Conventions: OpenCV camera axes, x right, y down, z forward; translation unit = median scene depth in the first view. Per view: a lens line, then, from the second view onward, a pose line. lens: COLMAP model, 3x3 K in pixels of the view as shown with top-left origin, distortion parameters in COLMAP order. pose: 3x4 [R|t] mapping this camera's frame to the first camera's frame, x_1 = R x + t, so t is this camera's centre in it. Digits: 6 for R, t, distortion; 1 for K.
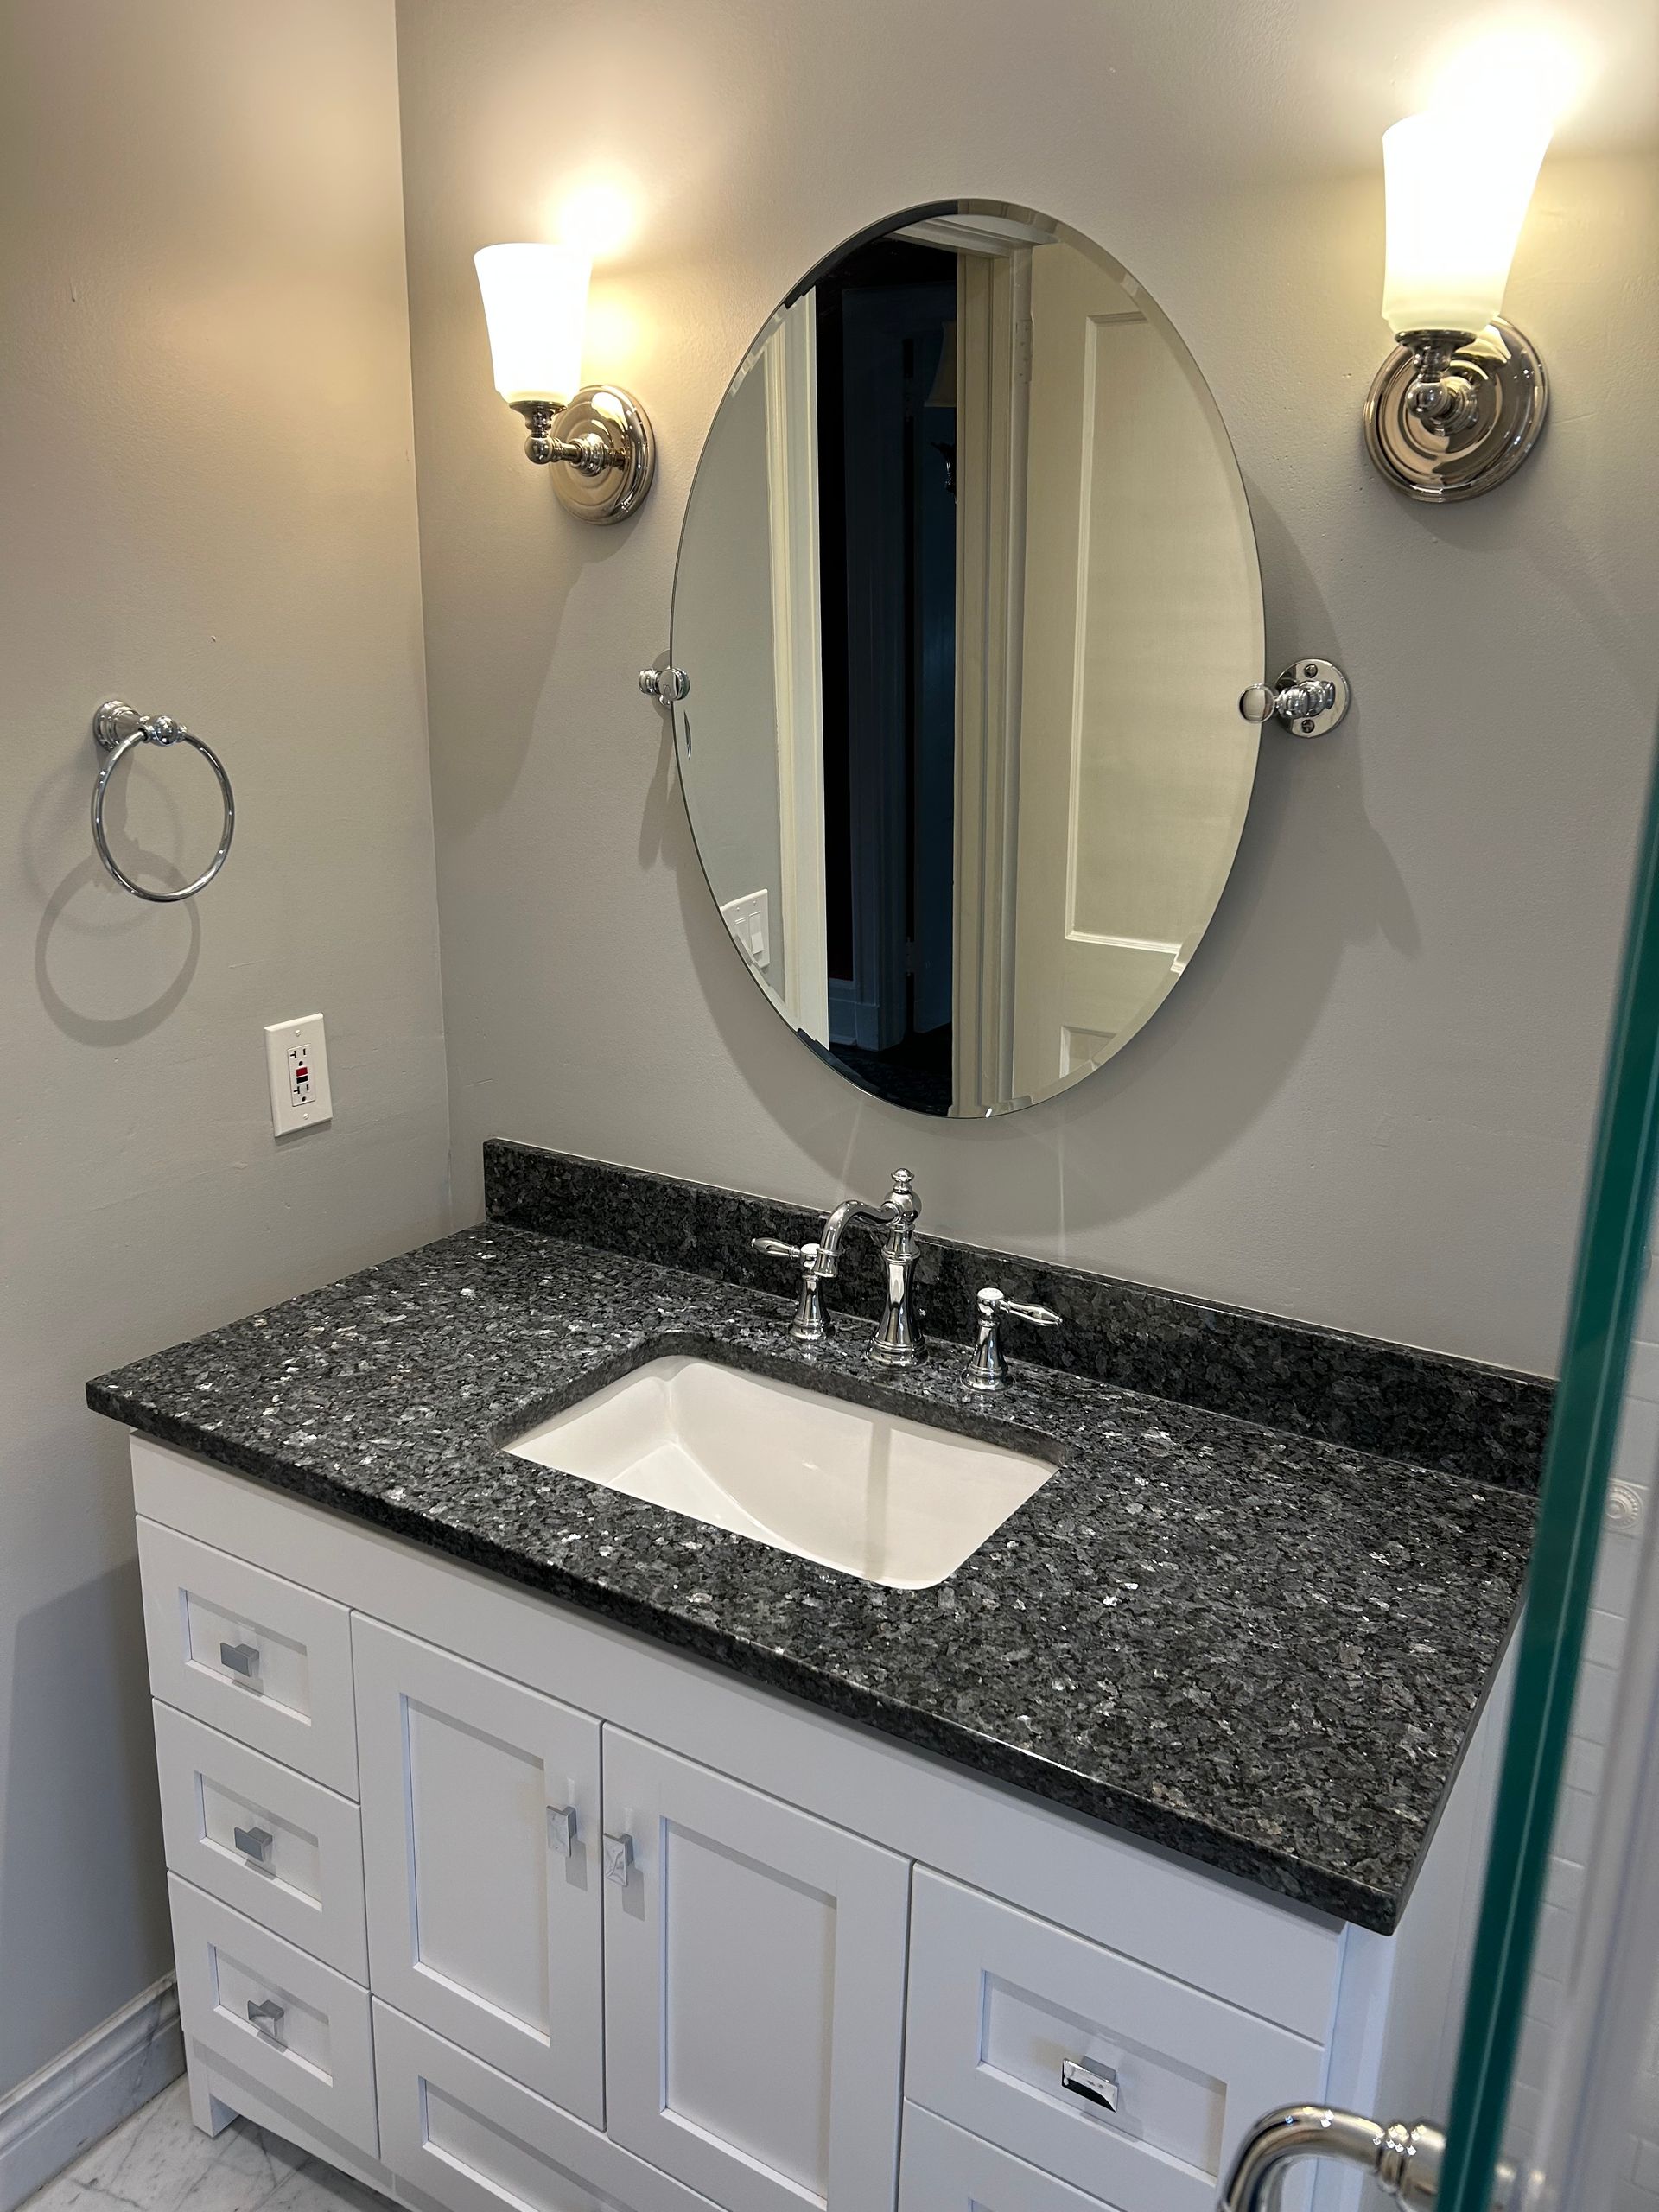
lens RADIAL K [[1665.2, 0, 827.5], [0, 1665.2, 1094.1], [0, 0, 1]] dist [-0.003406, -0.004338]
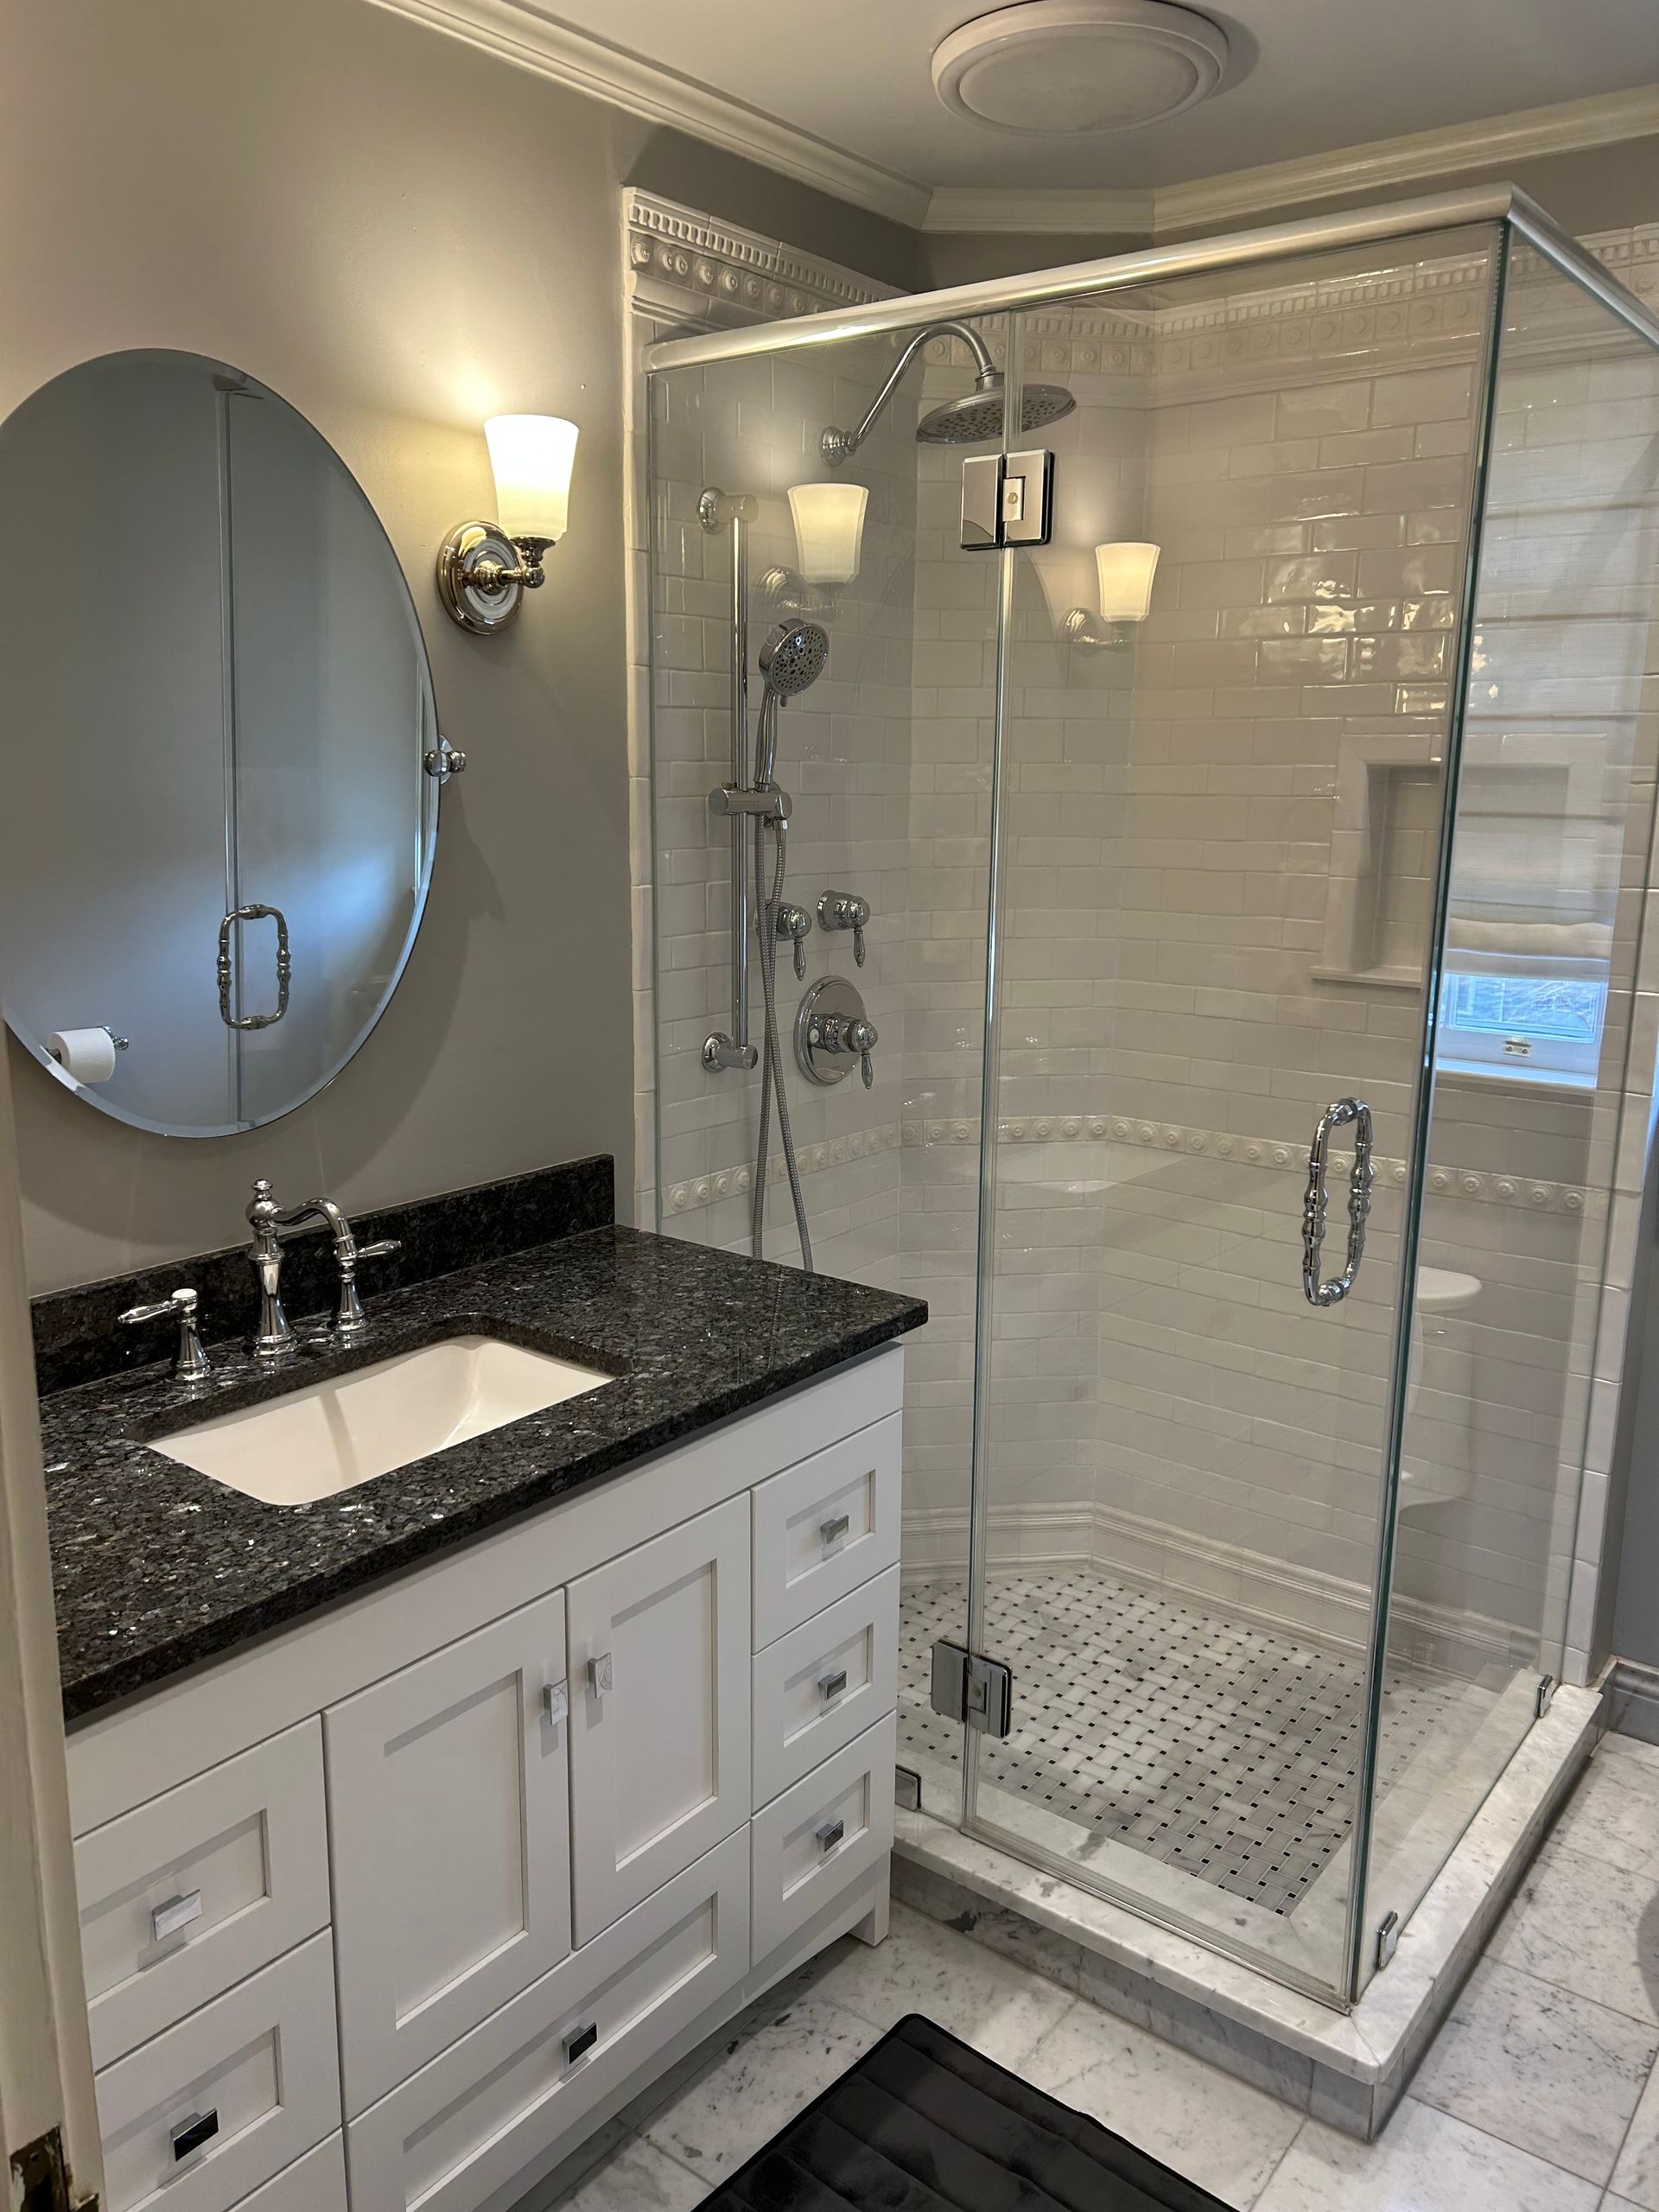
lens RADIAL K [[1665.2, 0, 825.6], [0, 1665.2, 1108.8], [0, 0, 1]] dist [-0.003406, -0.004338]
pose [[0.090001, -0.223226, 0.970603, -1.087244], [0.262383, 0.945444, 0.193110, -0.128185], [-0.960757, 0.237290, 0.143661, 0.486131]]
